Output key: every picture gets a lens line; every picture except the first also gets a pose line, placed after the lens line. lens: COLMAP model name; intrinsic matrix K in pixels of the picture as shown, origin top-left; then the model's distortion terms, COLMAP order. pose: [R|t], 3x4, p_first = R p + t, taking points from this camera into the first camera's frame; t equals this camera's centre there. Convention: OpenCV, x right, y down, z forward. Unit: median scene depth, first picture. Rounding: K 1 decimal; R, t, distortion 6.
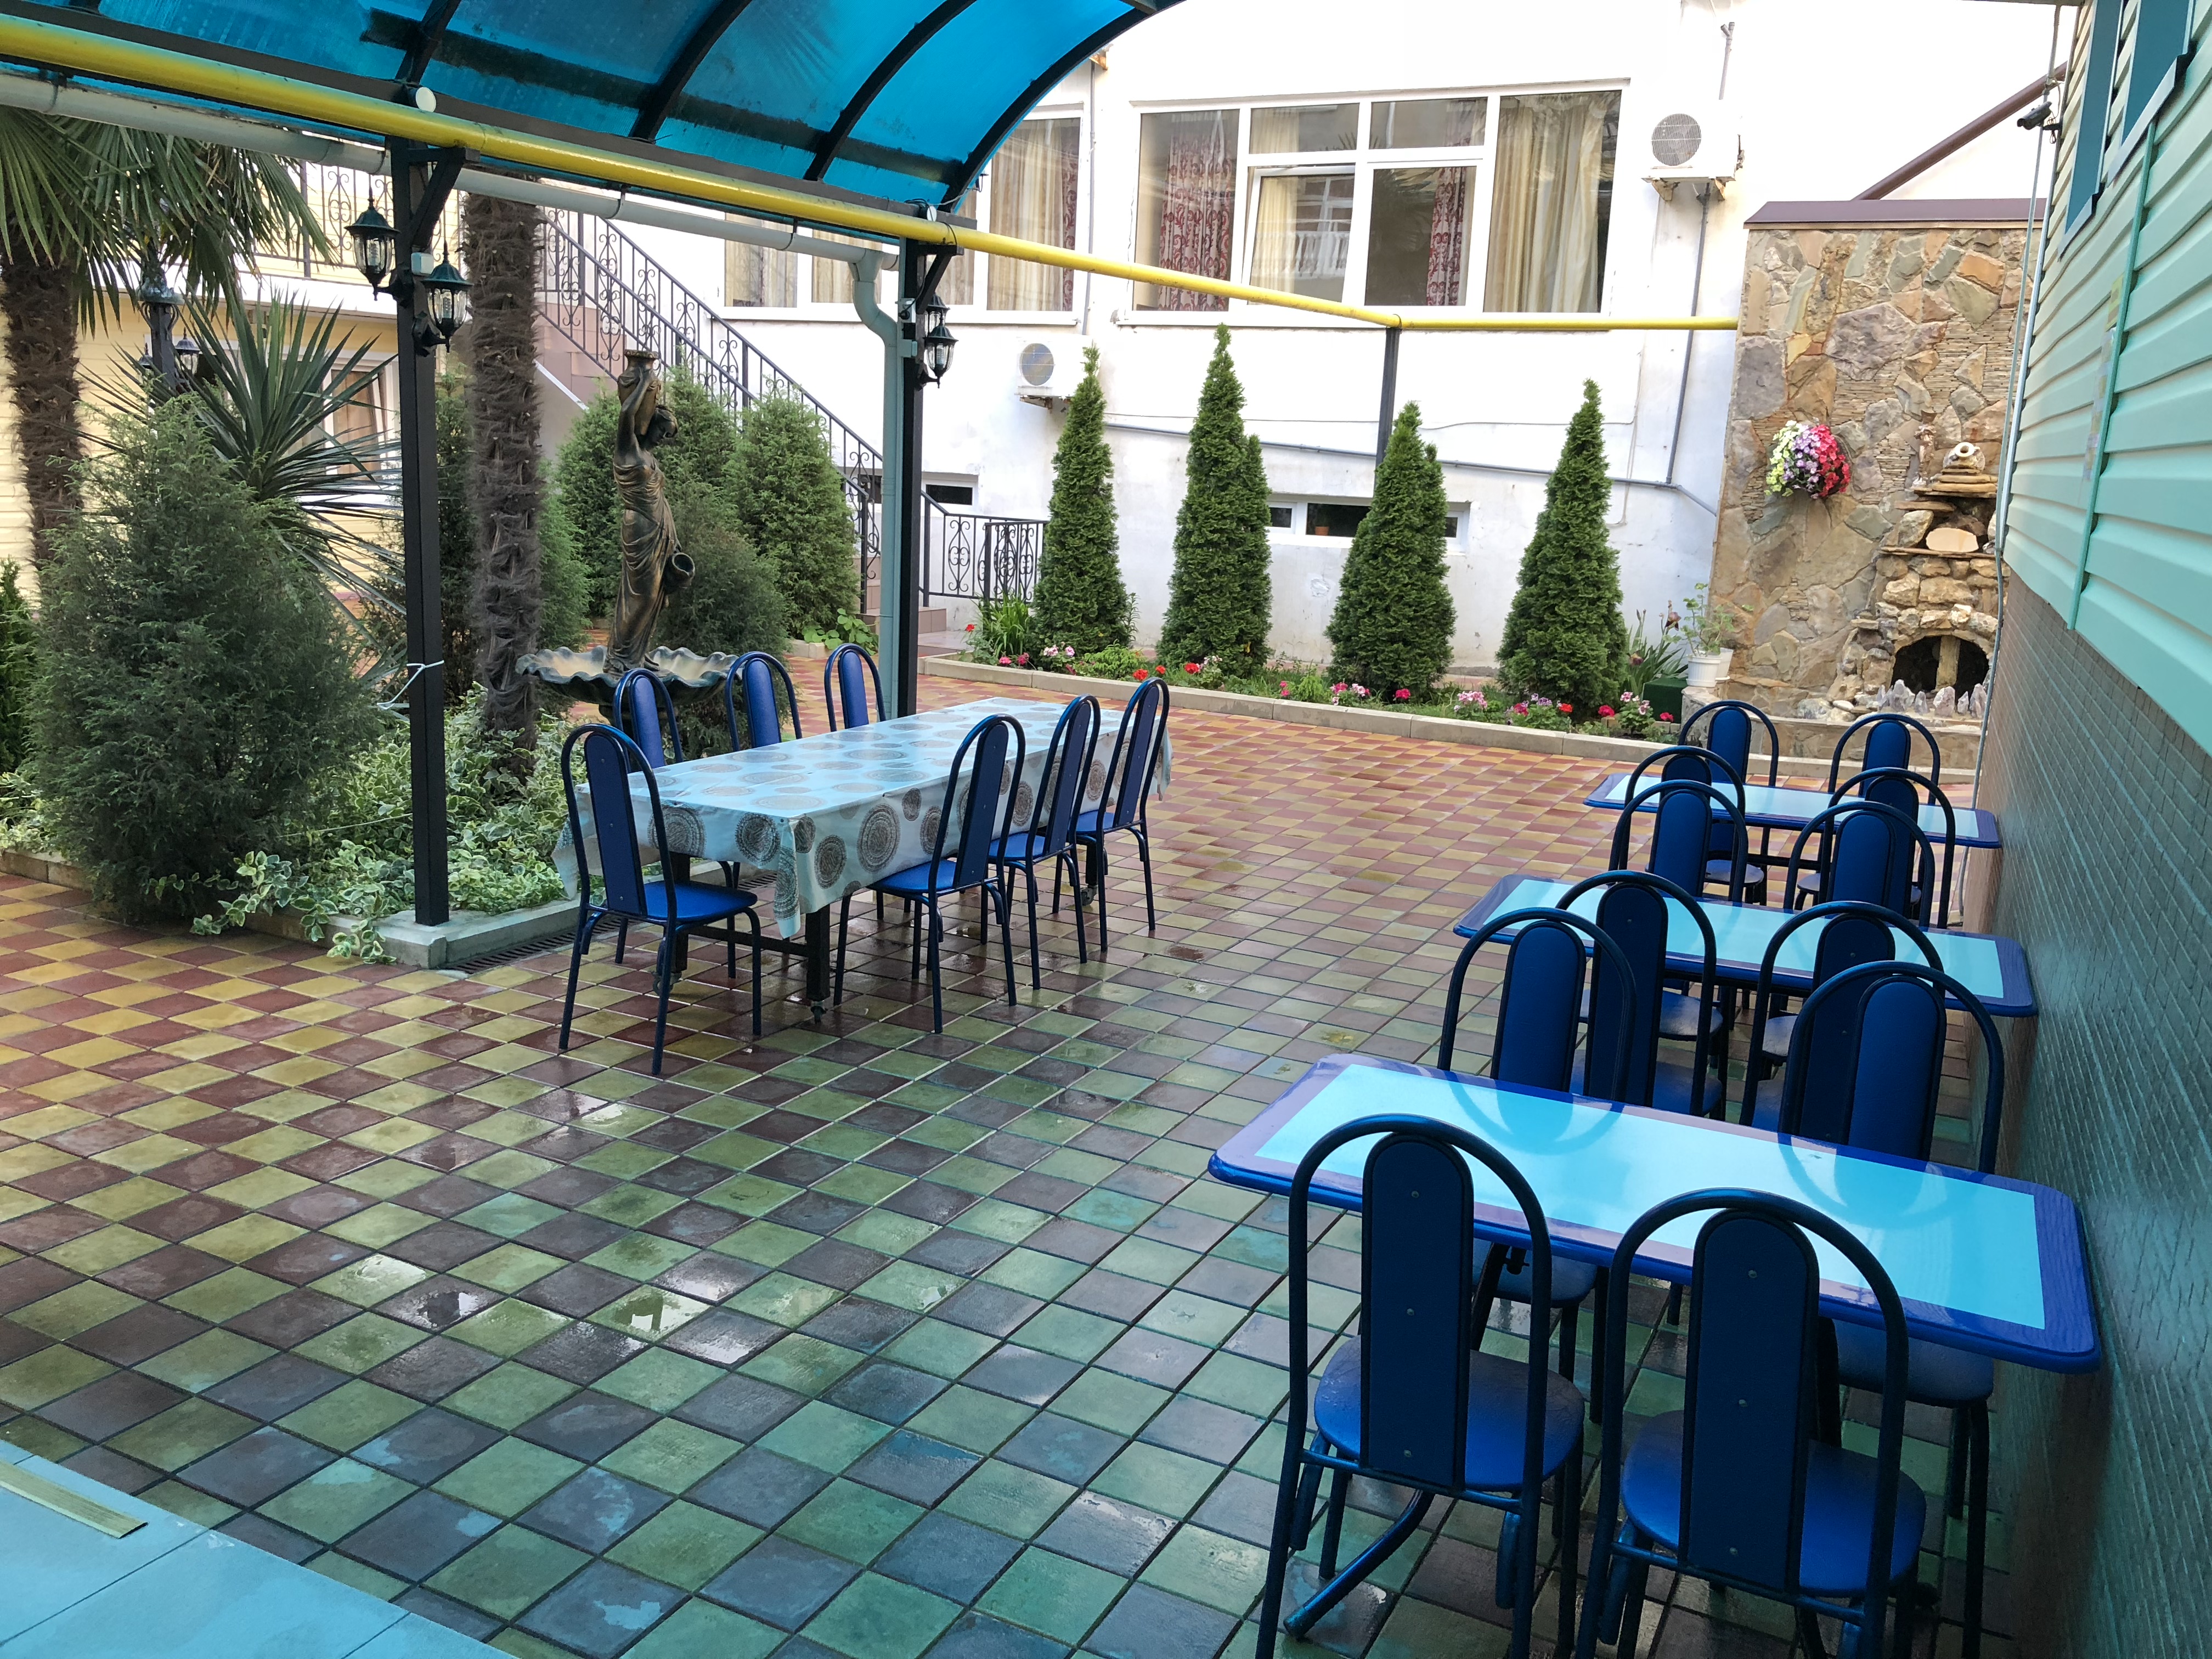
lens RADIAL K [[1821.3, 0, 1114.1], [0, 1821.3, 809.0], [0, 0, 1]] dist [0.026116, -0.022571]
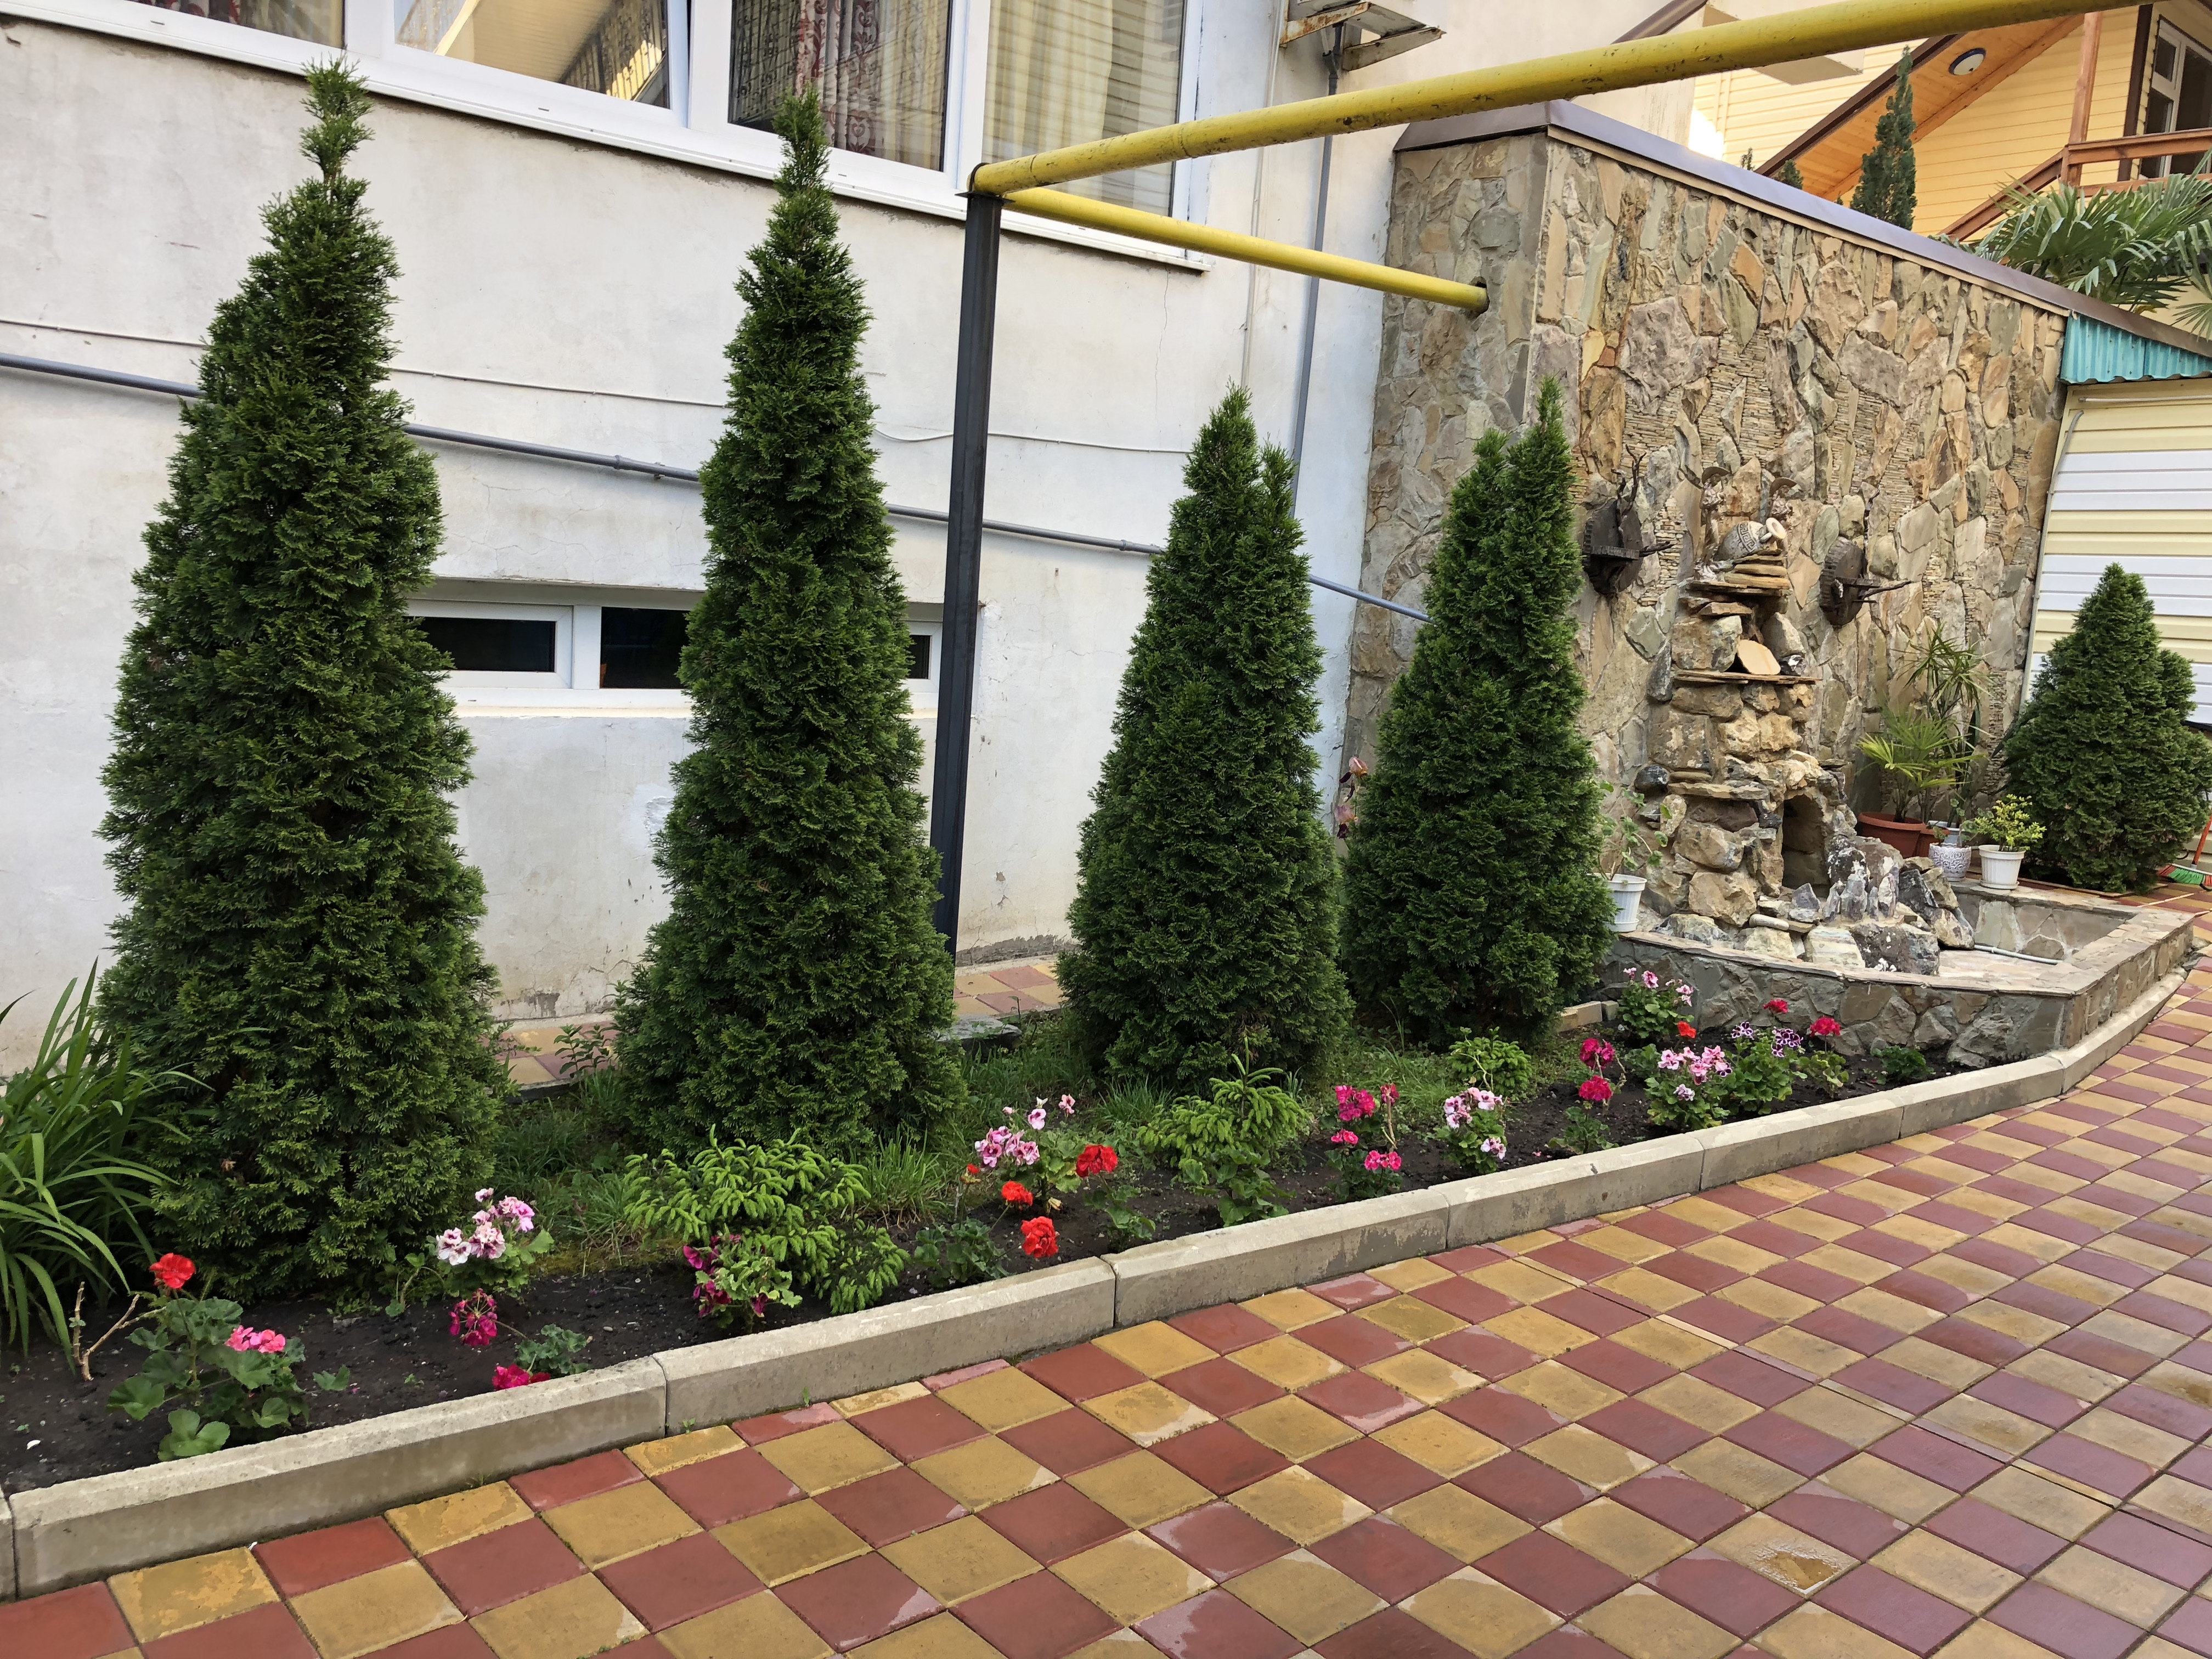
lens RADIAL K [[1821.3, 0, 1146.7], [0, 1821.3, 777.7], [0, 0, 1]] dist [0.026116, -0.022571]
pose [[0.362532, -0.124615, 0.923602, -0.262052], [0.133537, 0.987740, 0.080853, -0.184736], [-0.922355, 0.094023, 0.374728, 0.938112]]
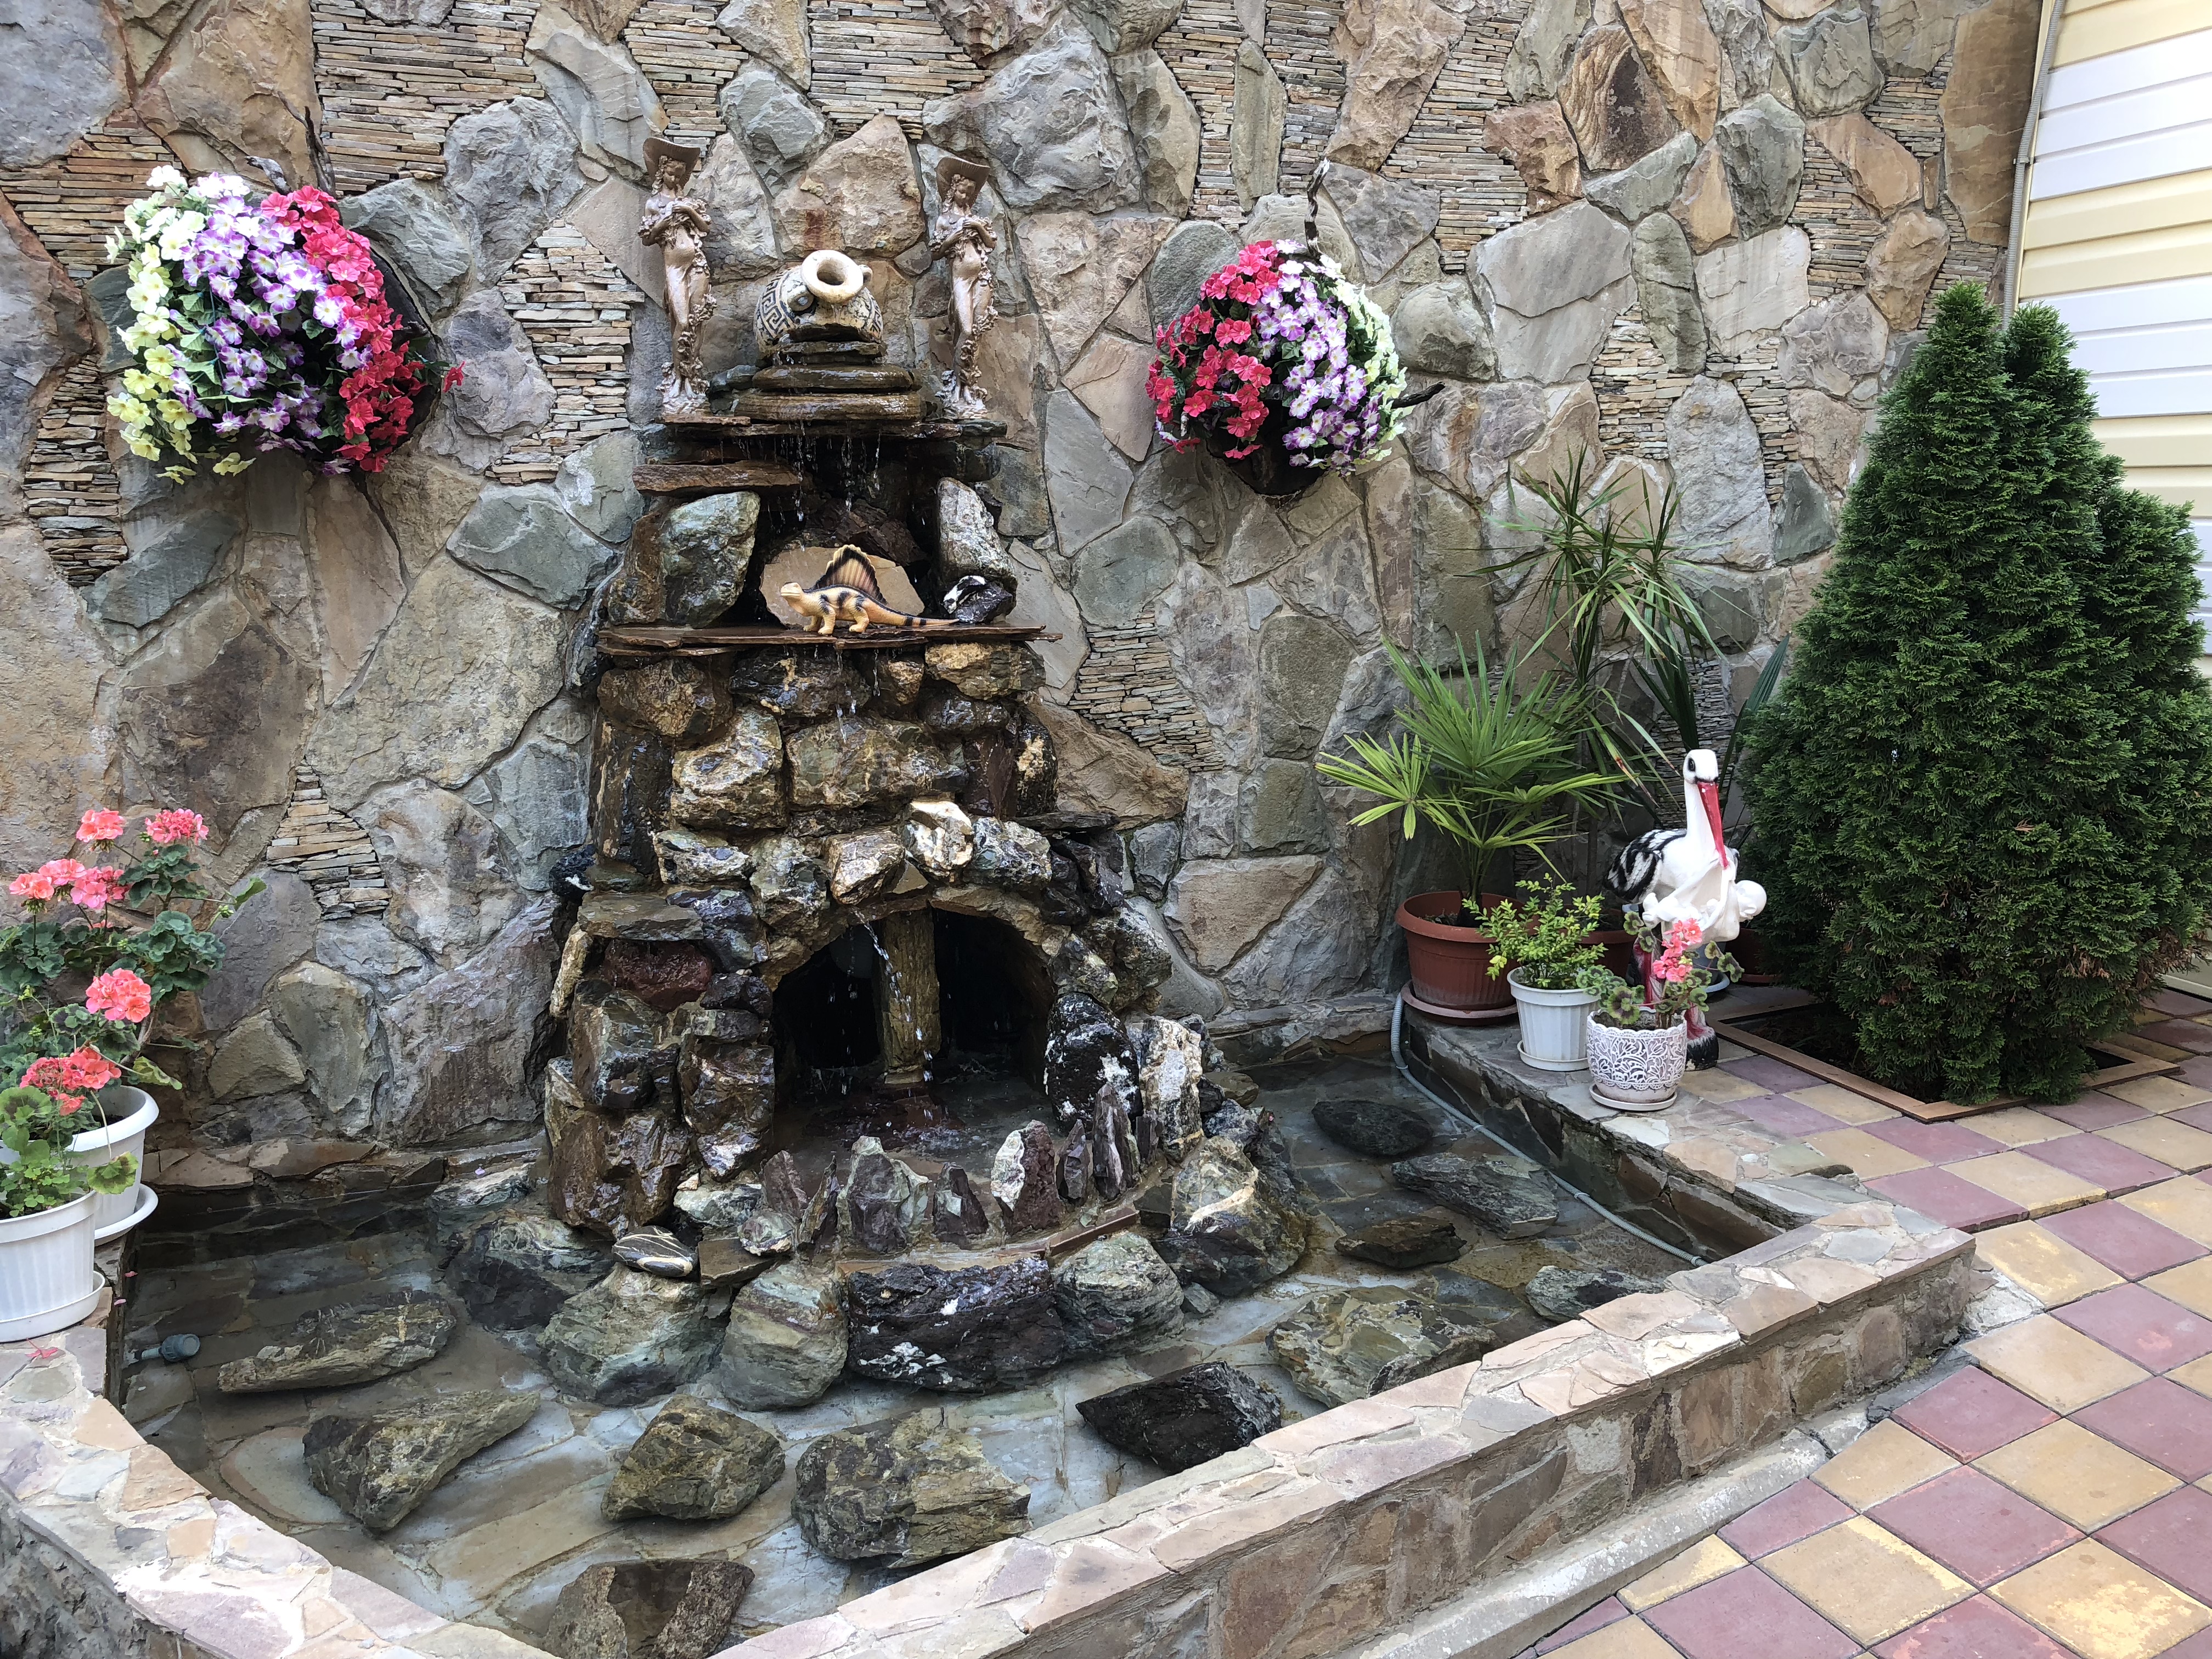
lens RADIAL K [[1821.3, 0, 1106.4], [0, 1821.3, 807.1], [0, 0, 1]] dist [0.026116, -0.022571]
pose [[0.631115, -0.187133, 0.752778, 0.251004], [0.188581, 0.978363, 0.085109, -0.126317], [-0.752417, 0.088246, 0.652749, 0.761447]]
